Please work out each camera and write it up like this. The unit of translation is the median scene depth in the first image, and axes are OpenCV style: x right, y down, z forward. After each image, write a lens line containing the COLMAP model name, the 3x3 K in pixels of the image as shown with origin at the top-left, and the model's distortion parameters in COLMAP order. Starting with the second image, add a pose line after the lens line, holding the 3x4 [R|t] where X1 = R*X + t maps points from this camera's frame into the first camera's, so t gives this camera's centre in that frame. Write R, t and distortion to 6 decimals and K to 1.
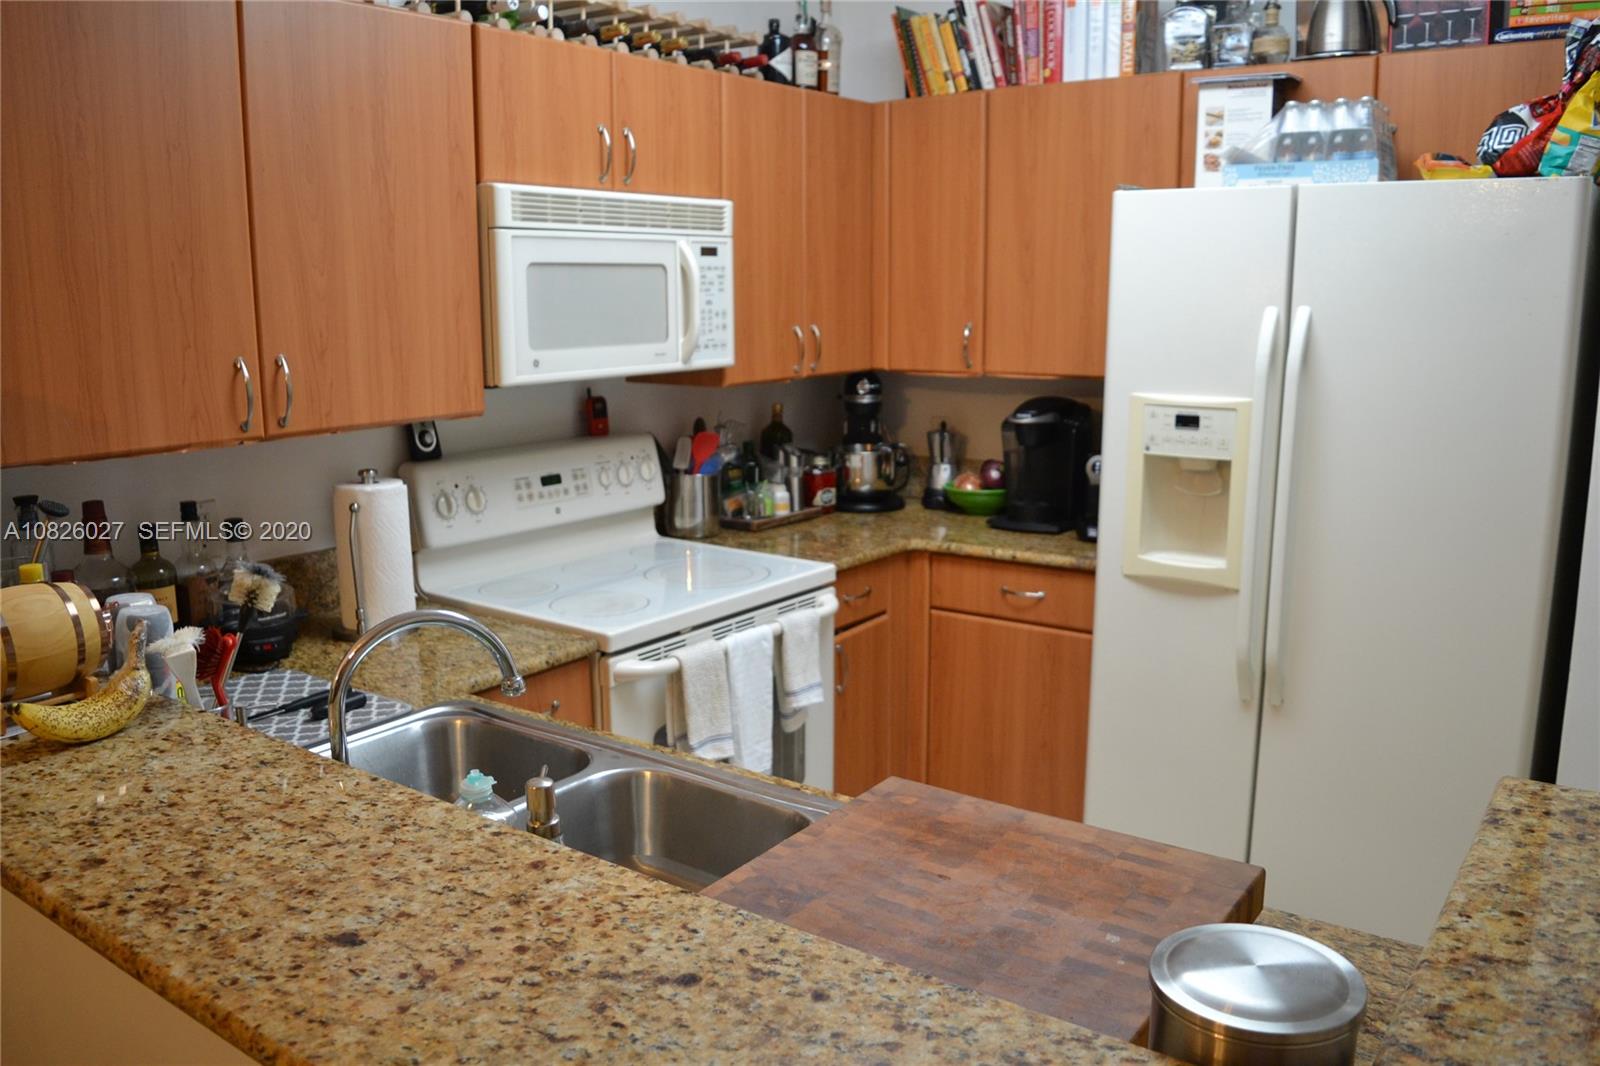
lens RADIAL K [[1285.5, 0, 786.7], [0, 1285.5, 531.0], [0, 0, 1]] dist [-0.093185, 0.025312]
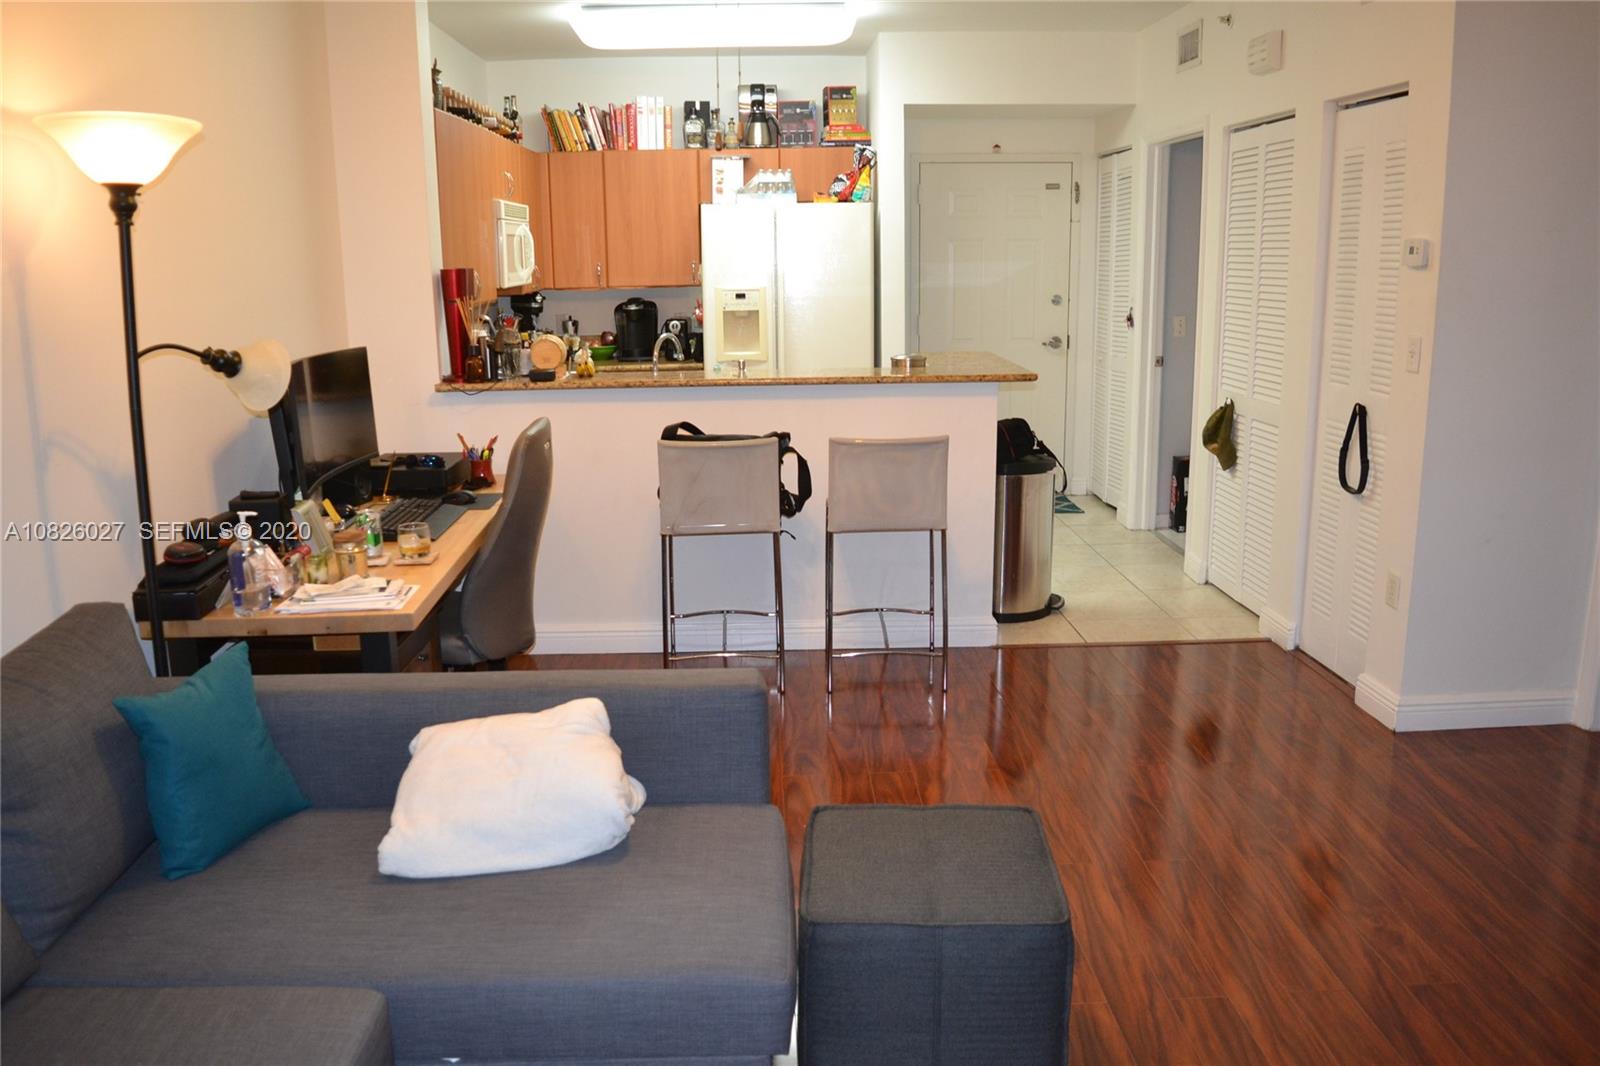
lens RADIAL K [[1285.5, 0, 786.7], [0, 1285.5, 531.0], [0, 0, 1]] dist [-0.093185, 0.025312]
pose [[0.784580, -0.132483, 0.605709, -0.976746], [0.121836, 0.990801, 0.058897, 0.190724], [-0.607940, 0.027587, 0.793504, -0.851961]]
